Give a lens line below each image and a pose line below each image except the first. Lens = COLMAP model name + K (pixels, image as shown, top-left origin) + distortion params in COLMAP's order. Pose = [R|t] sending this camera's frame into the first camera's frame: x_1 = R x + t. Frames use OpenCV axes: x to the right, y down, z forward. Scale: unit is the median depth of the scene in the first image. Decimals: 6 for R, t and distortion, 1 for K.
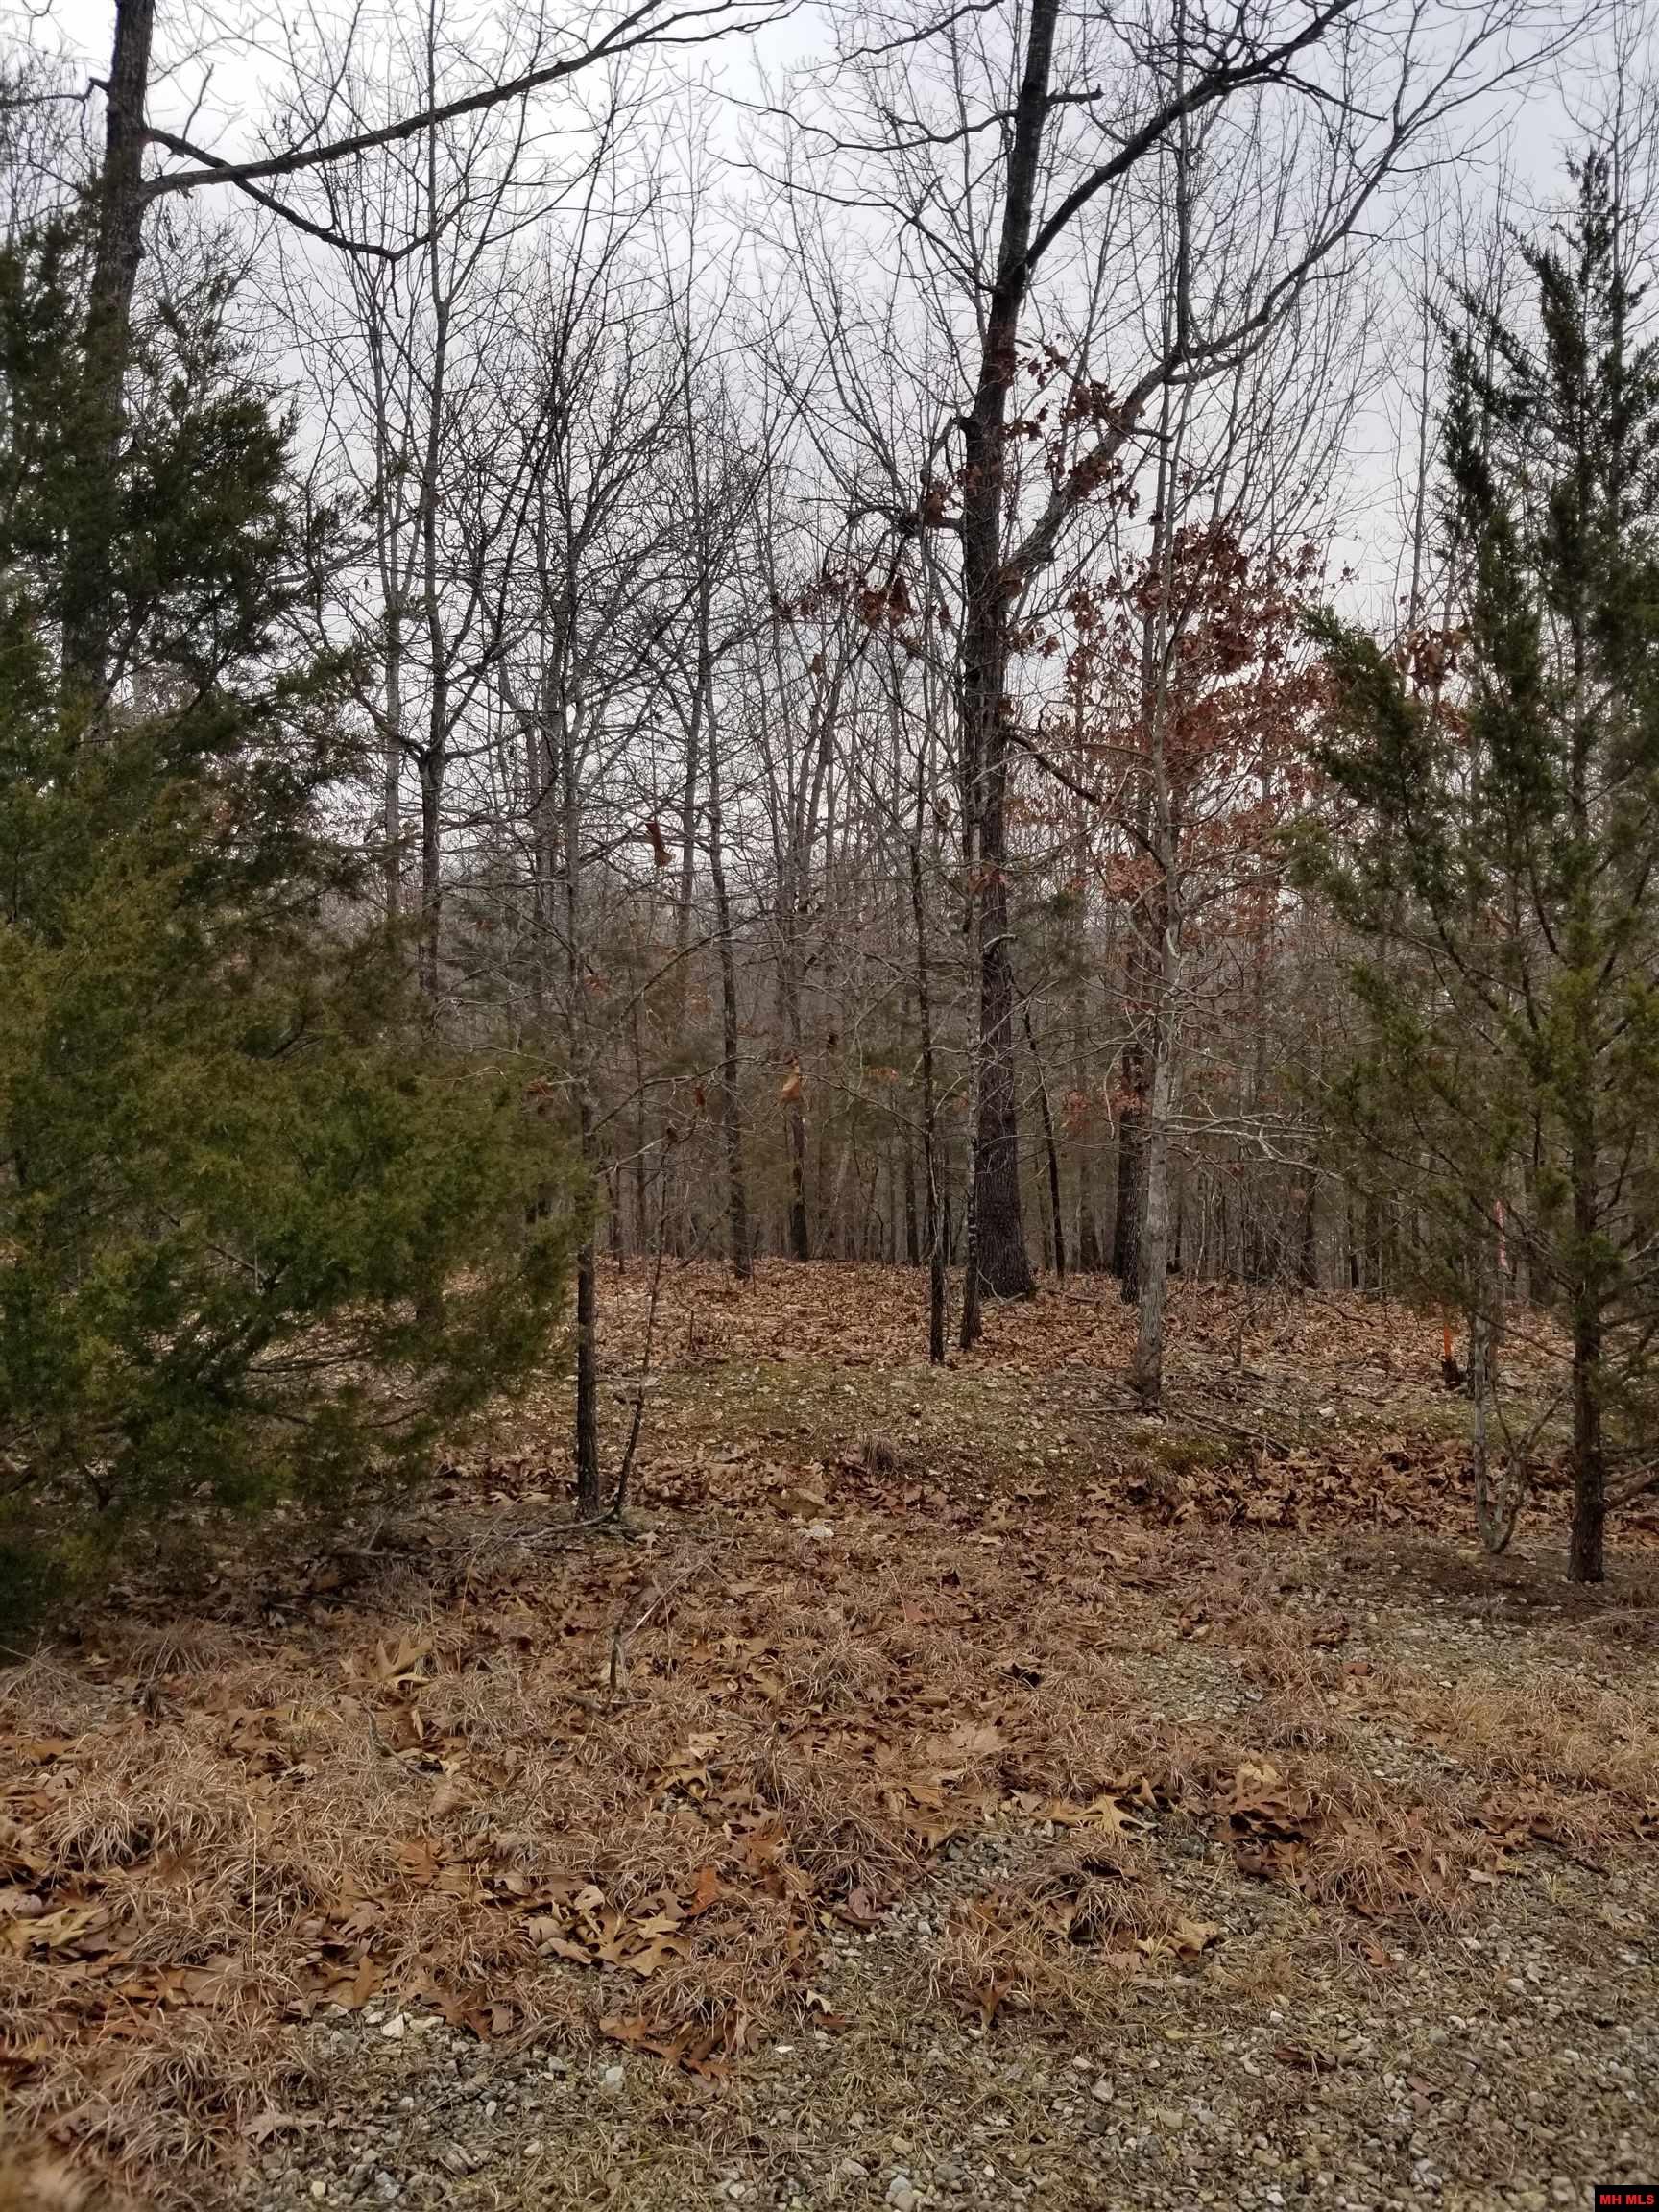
lens RADIAL K [[1677.3, 0, 829.5], [0, 1677.3, 1106.0], [0, 0, 1]] dist [0.000383, 0.000030]
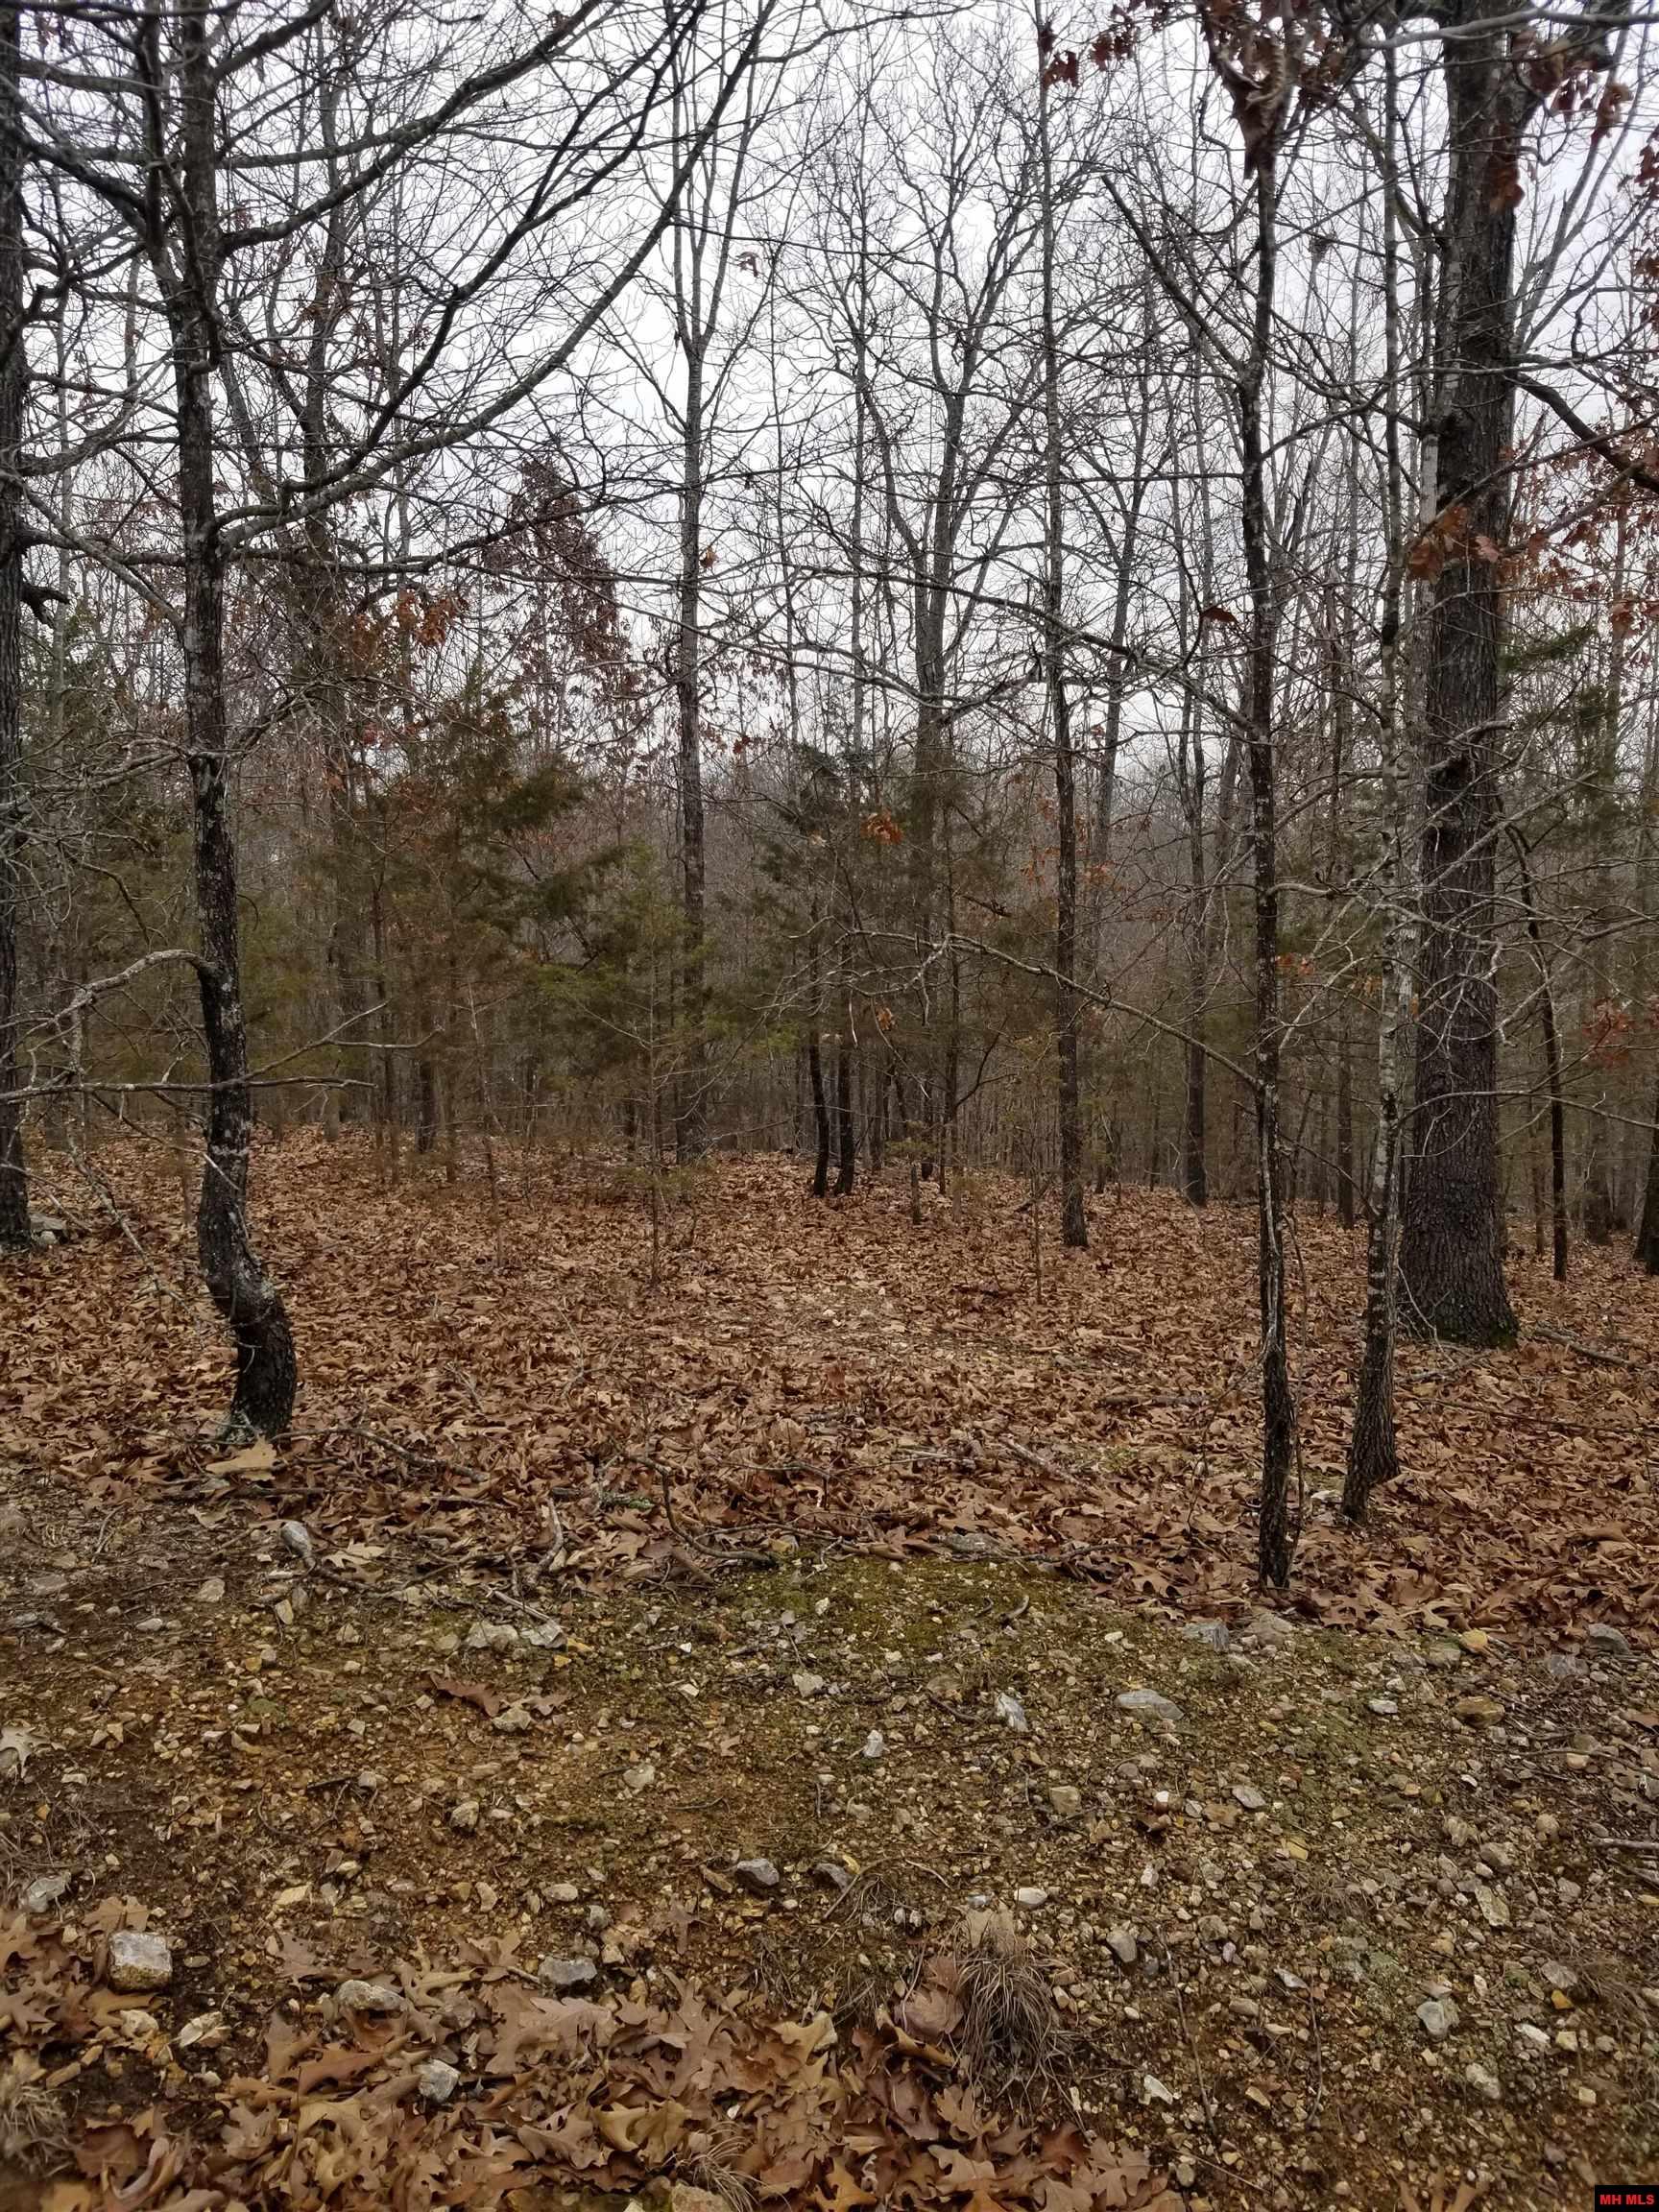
lens RADIAL K [[1661.5, 0, 829.5], [0, 1661.5, 1106.0], [0, 0, 1]] dist [-0.004938, -0.004989]
pose [[0.961271, 0.042991, -0.272233, 0.077996], [-0.026116, 0.997523, 0.065312, -0.004219], [0.274367, -0.055672, 0.960012, 0.638718]]
